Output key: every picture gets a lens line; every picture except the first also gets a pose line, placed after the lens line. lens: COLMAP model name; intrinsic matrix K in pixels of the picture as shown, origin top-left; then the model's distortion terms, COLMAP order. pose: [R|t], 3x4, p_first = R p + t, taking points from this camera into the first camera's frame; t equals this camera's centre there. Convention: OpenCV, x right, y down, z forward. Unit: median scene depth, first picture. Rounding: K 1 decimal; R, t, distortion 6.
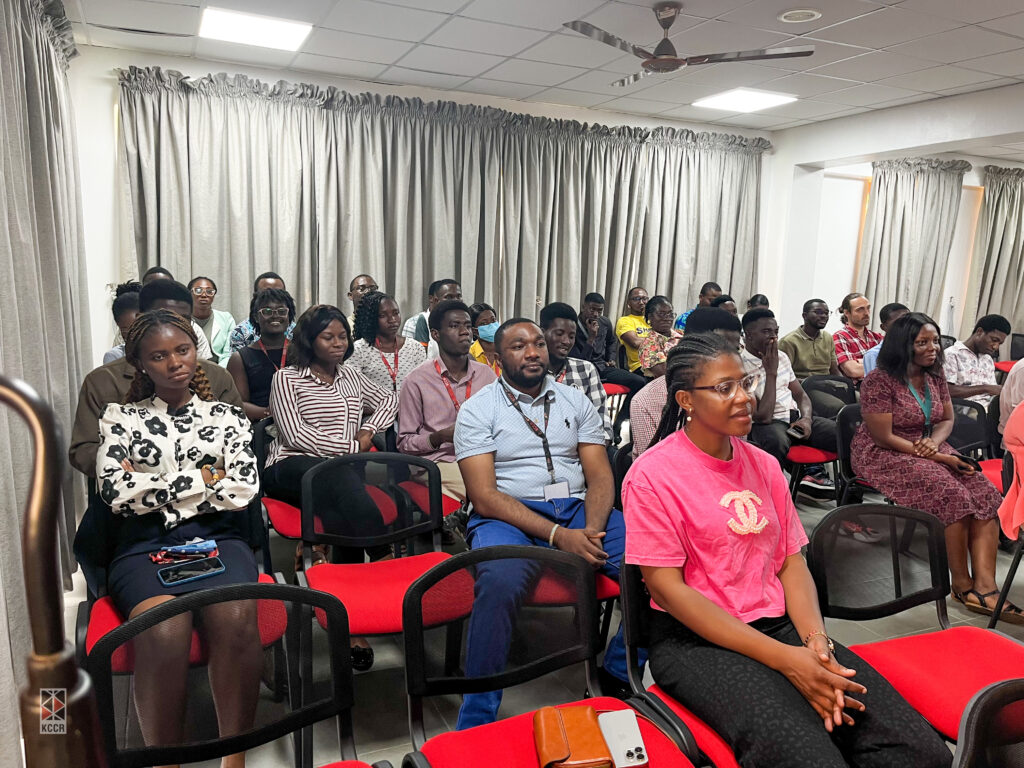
lens RADIAL K [[782.7, 0, 509.9], [0, 782.7, 387.1], [0, 0, 1]] dist [0.017541, -0.040591]
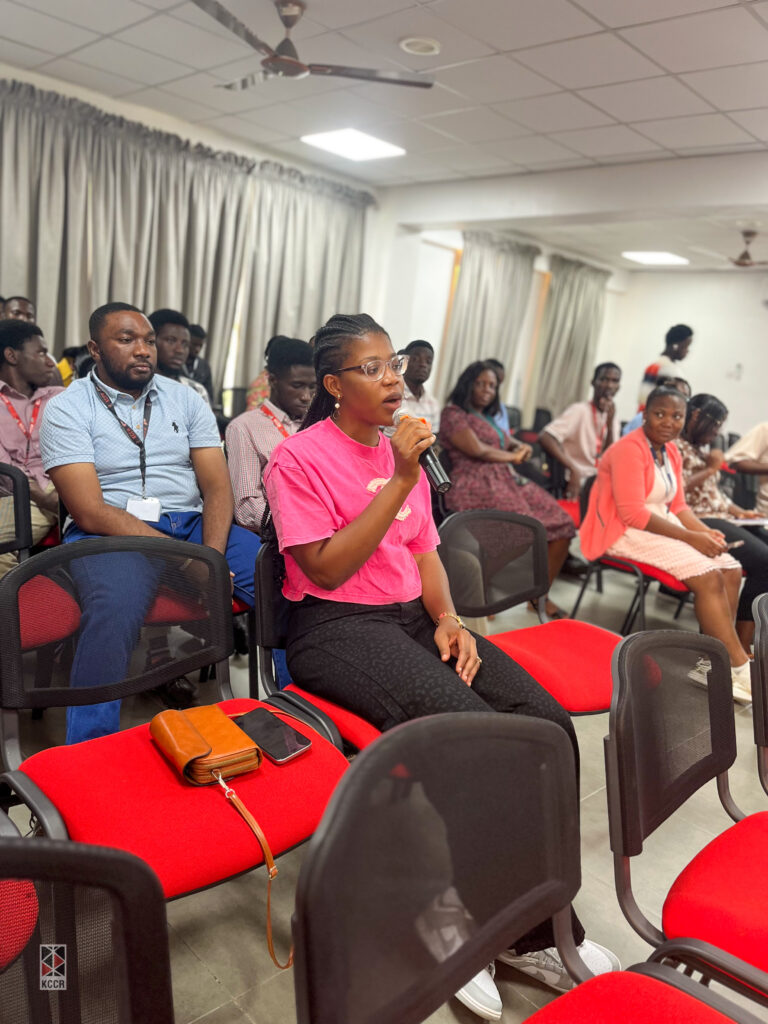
lens RADIAL K [[782.7, 0, 388.3], [0, 782.7, 514.0], [0, 0, 1]] dist [0.017541, -0.040591]
pose [[0.930019, 0.003610, 0.367493, -0.029846], [-0.021381, 0.998790, 0.044298, 0.076269], [-0.366888, -0.049055, 0.928971, 0.065680]]
